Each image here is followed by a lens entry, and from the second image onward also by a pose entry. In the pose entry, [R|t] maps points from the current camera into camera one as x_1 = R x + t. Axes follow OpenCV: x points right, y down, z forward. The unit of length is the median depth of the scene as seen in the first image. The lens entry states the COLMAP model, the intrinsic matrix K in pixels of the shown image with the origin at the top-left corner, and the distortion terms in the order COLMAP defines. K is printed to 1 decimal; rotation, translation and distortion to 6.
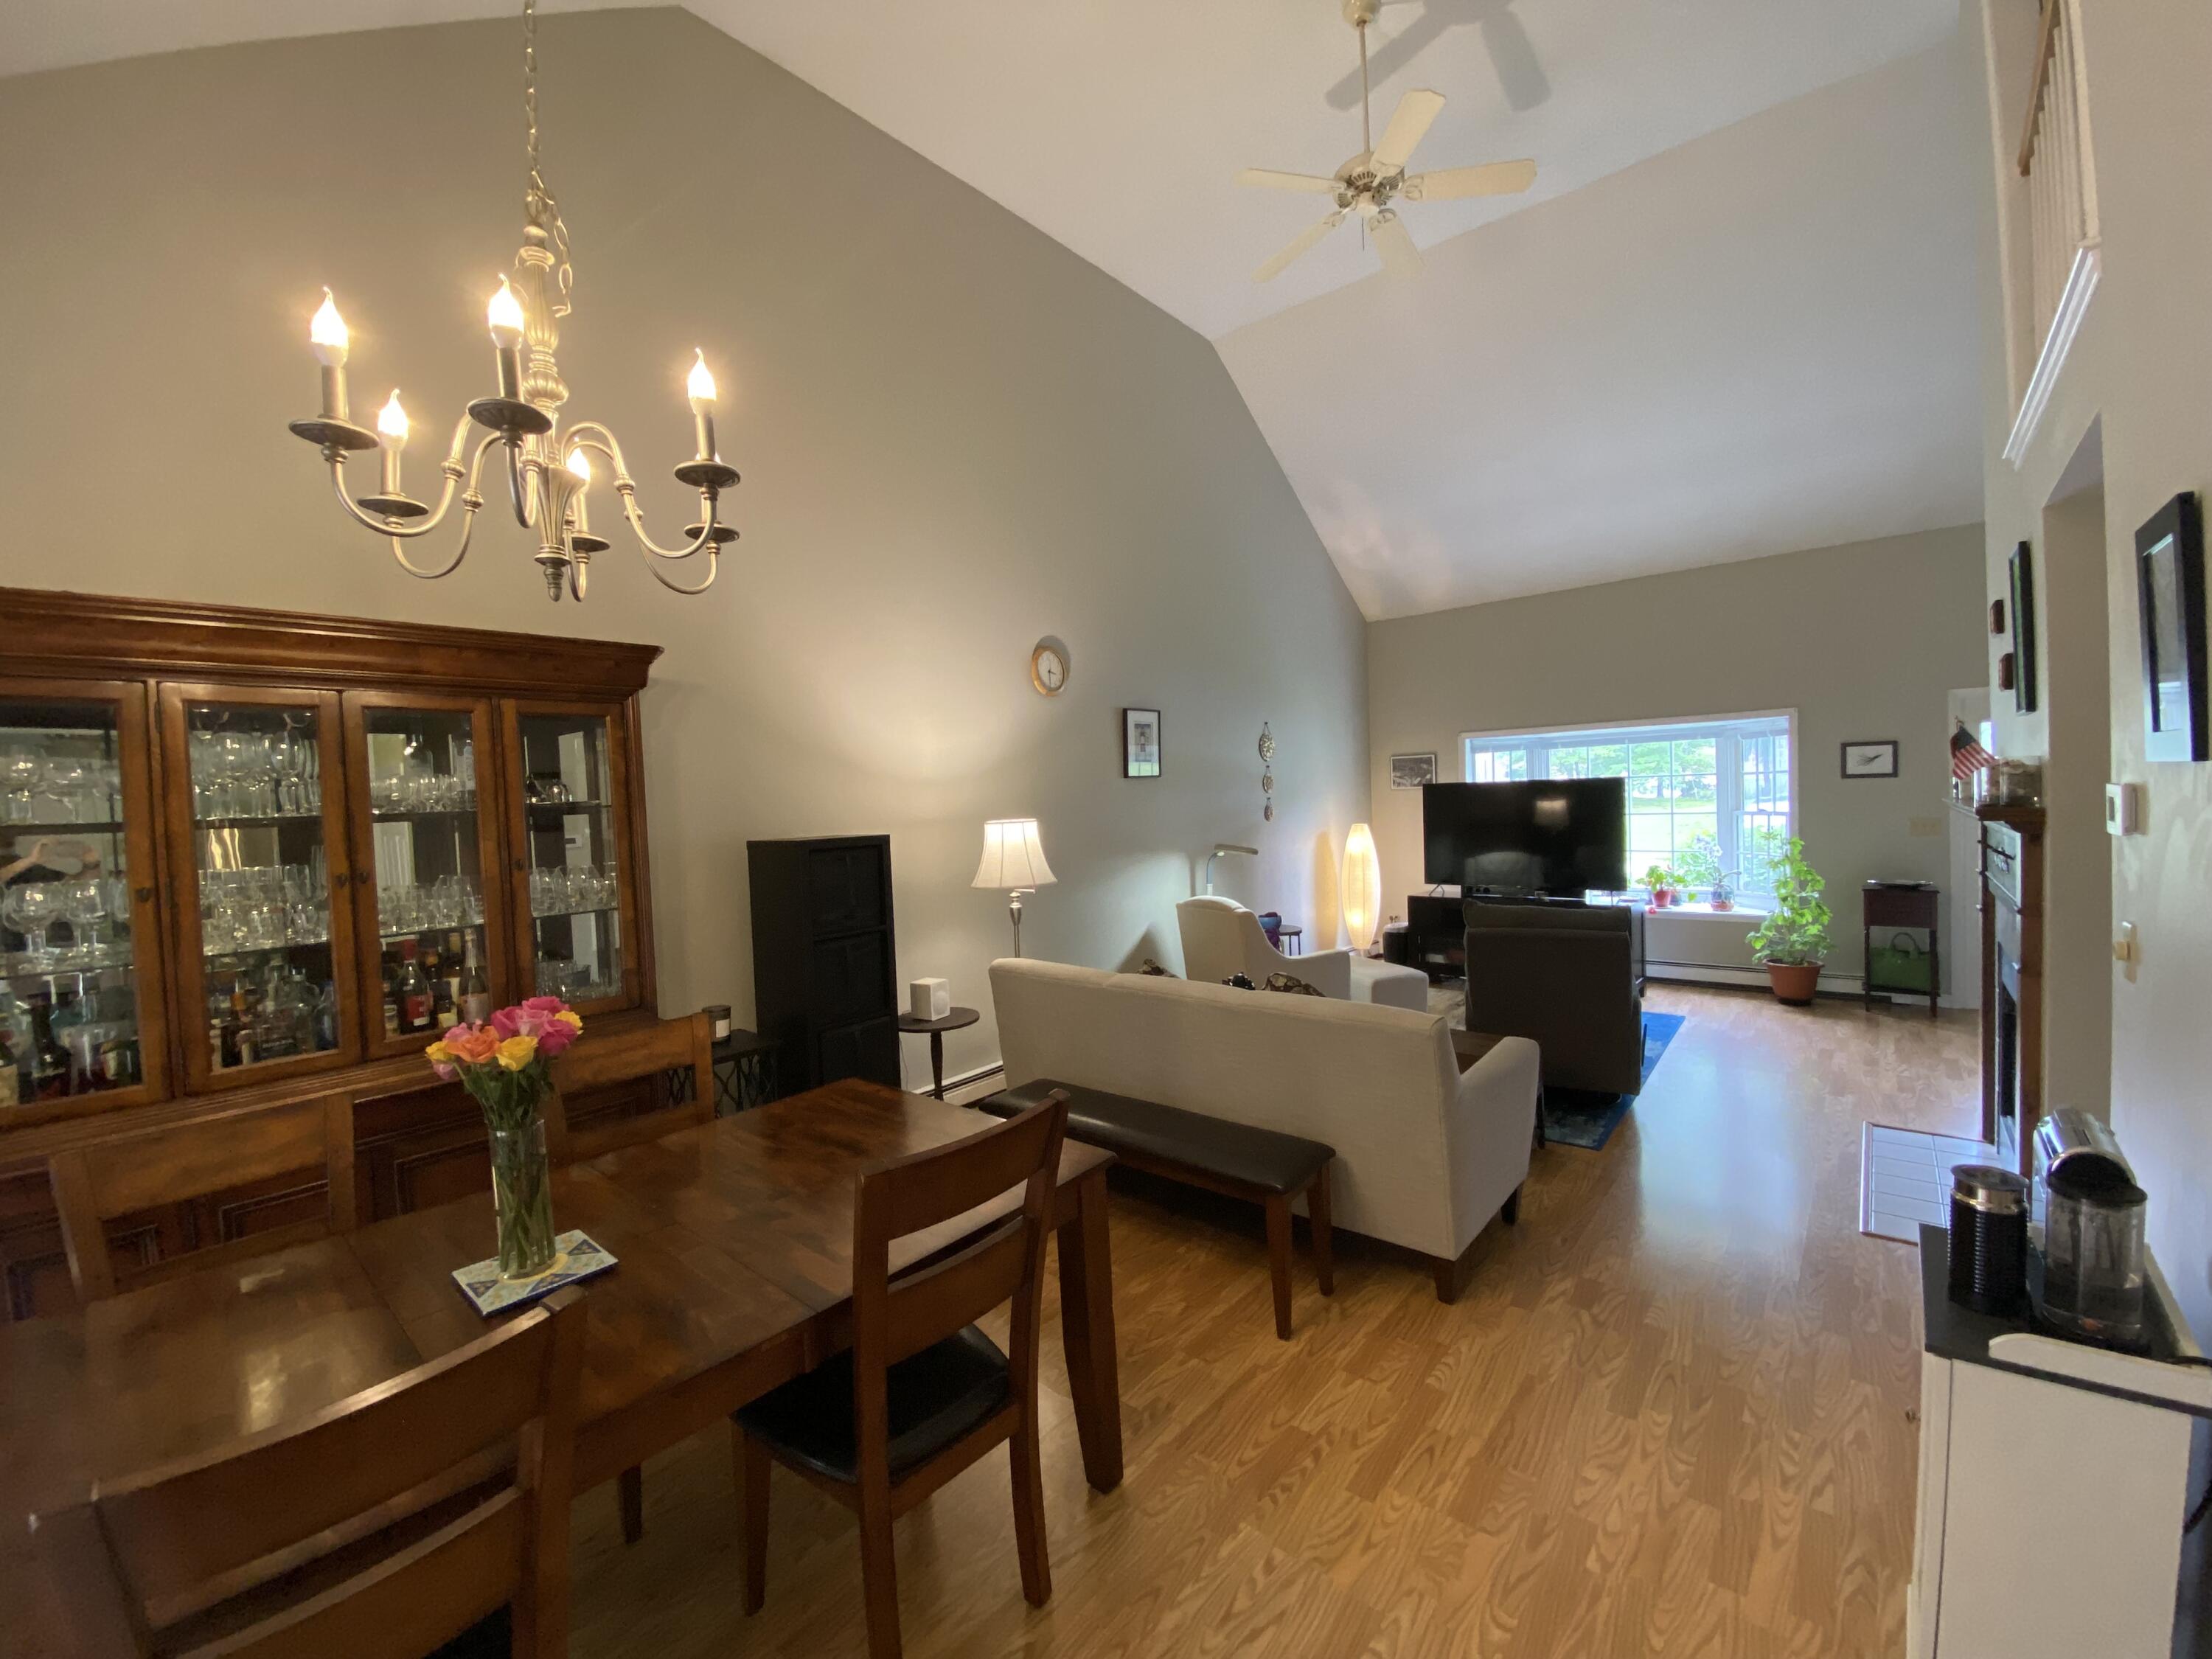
lens RADIAL K [[901.3, 0, 1105.0], [0, 901.3, 823.3], [0, 0, 1]] dist [0.018669, -0.020274]
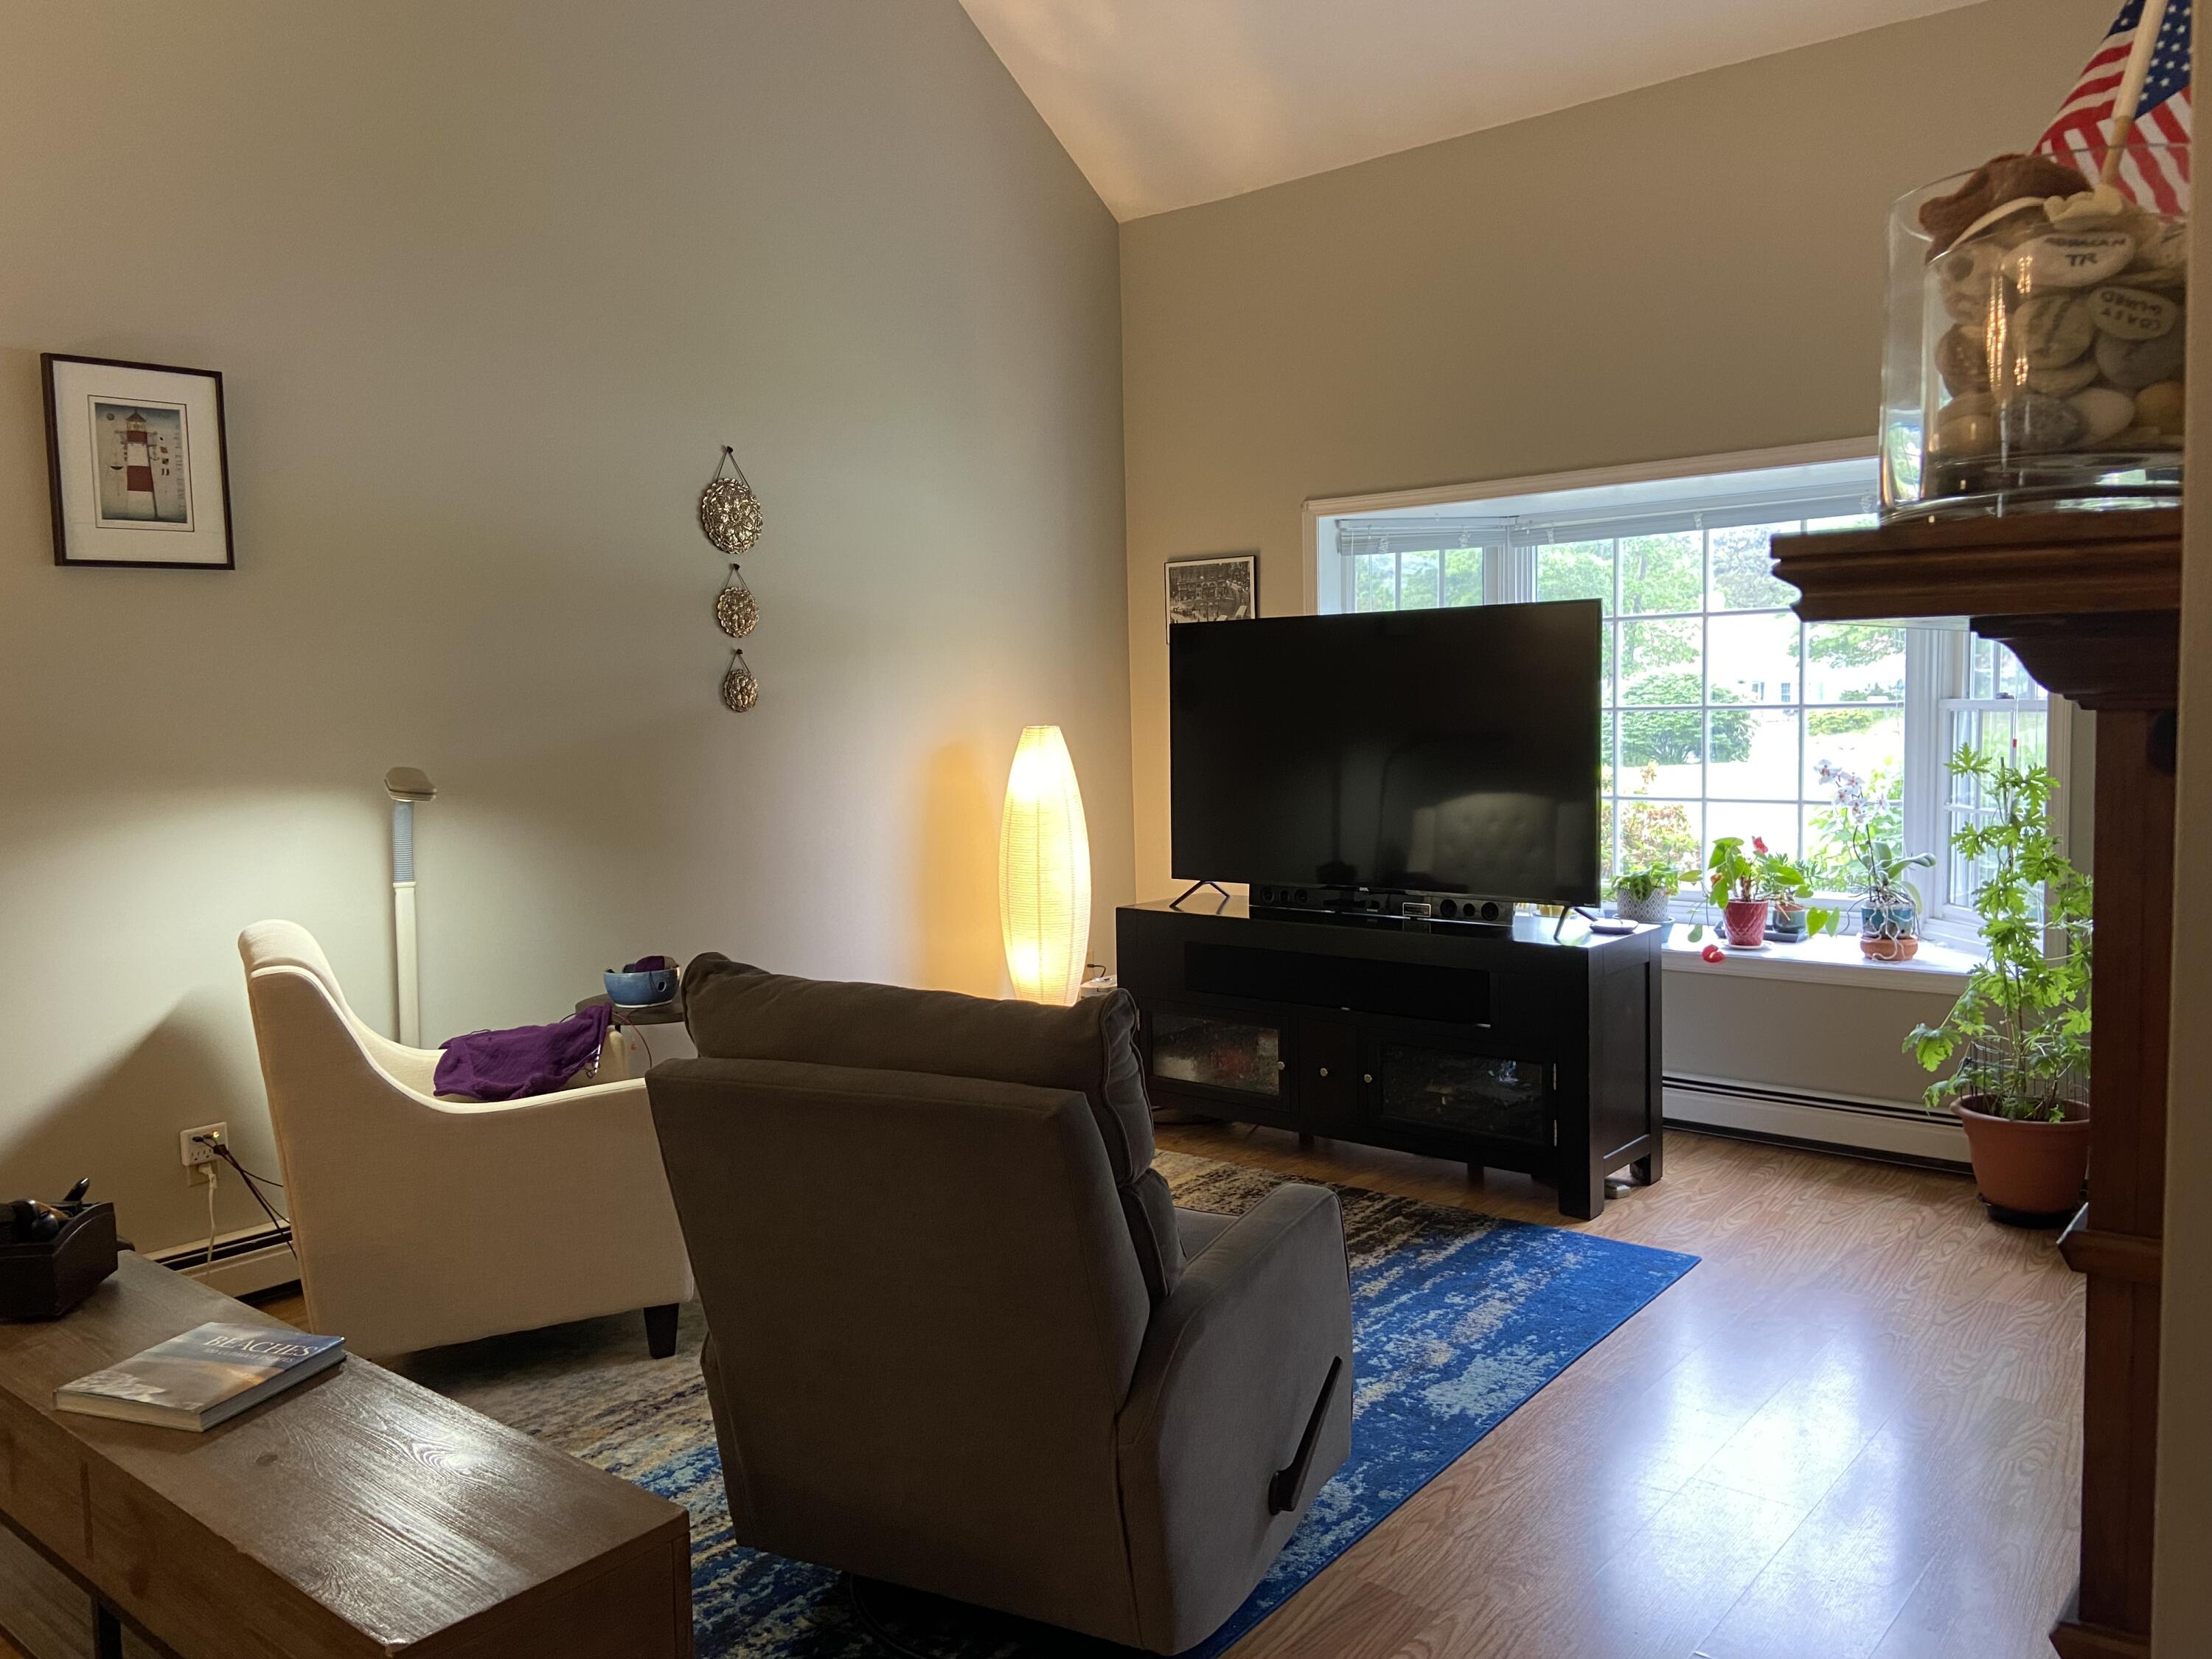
lens RADIAL K [[1679.4, 0, 1096.3], [0, 1679.4, 805.1], [0, 0, 1]] dist [0.151597, -0.199990]
pose [[0.999723, 0.013672, 0.019139, 0.374126], [-0.014442, 0.999067, 0.040706, 0.007889], [-0.018565, -0.040971, 0.998988, 0.318456]]
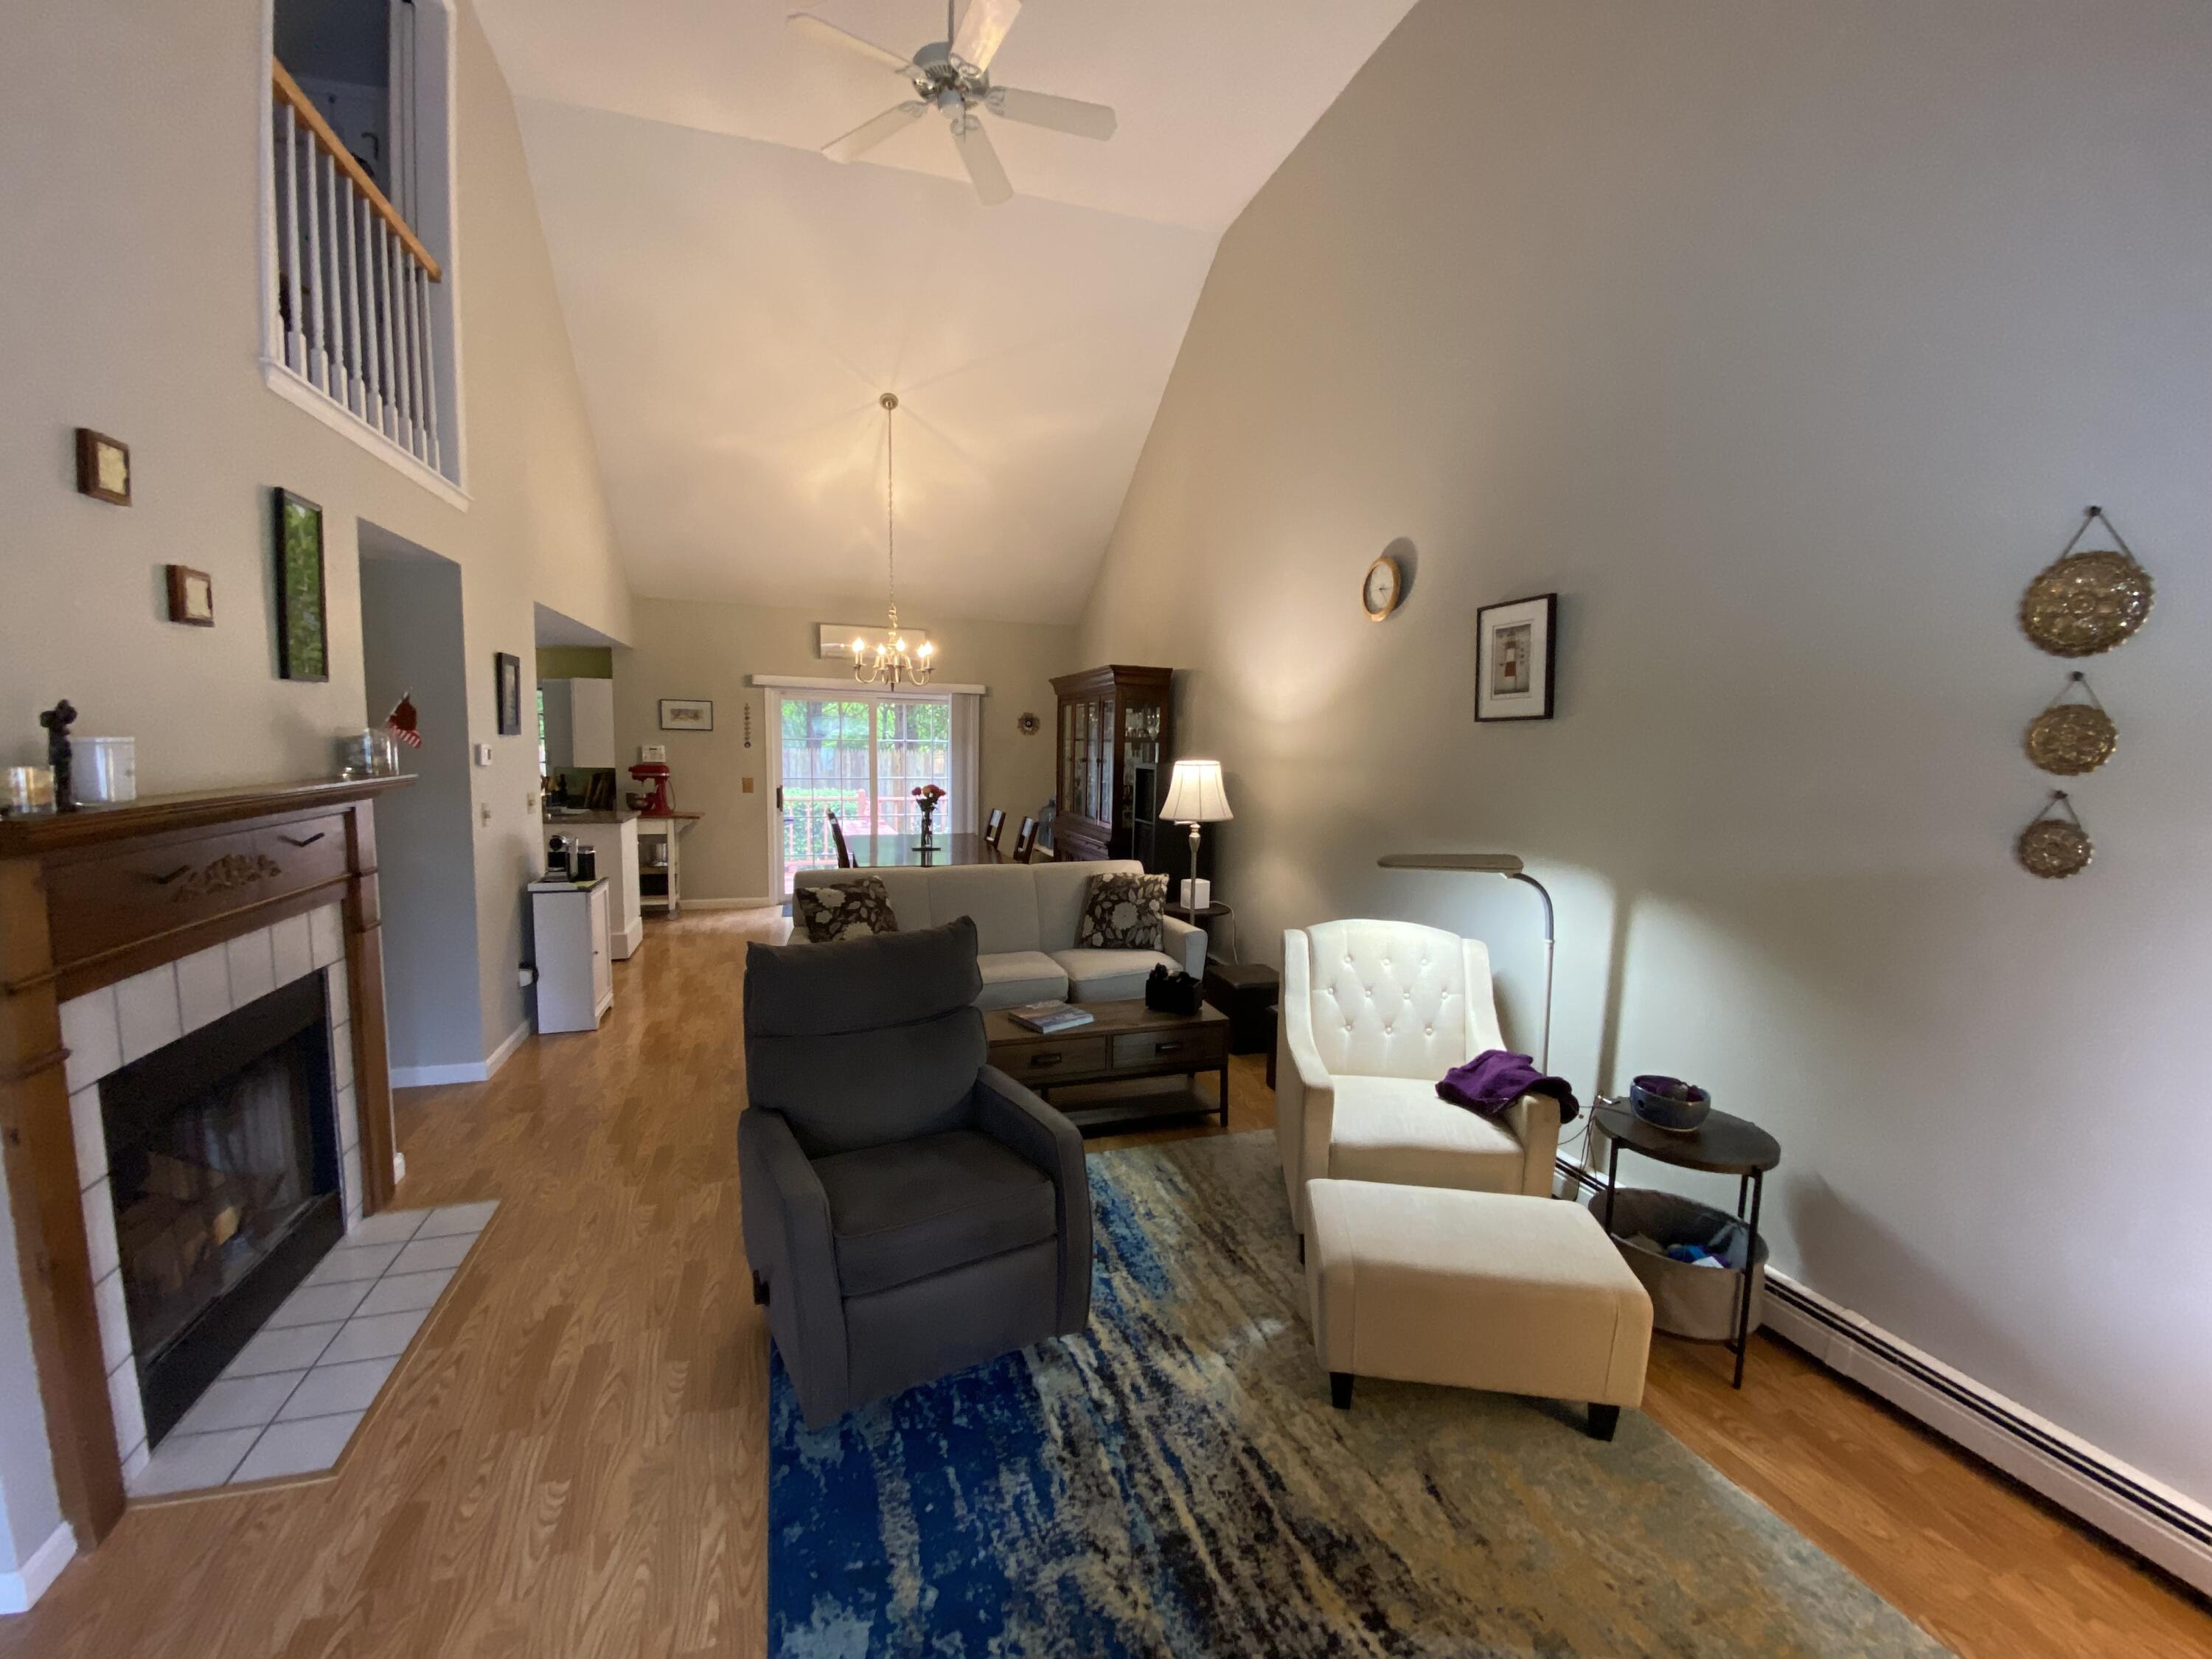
lens RADIAL K [[901.3, 0, 1105.0], [0, 901.3, 823.3], [0, 0, 1]] dist [0.018669, -0.020274]
pose [[-0.520958, 0.111120, -0.846318, 0.655732], [-0.020290, 0.989598, 0.142422, -0.059249], [0.853341, 0.091368, -0.513285, 1.032802]]
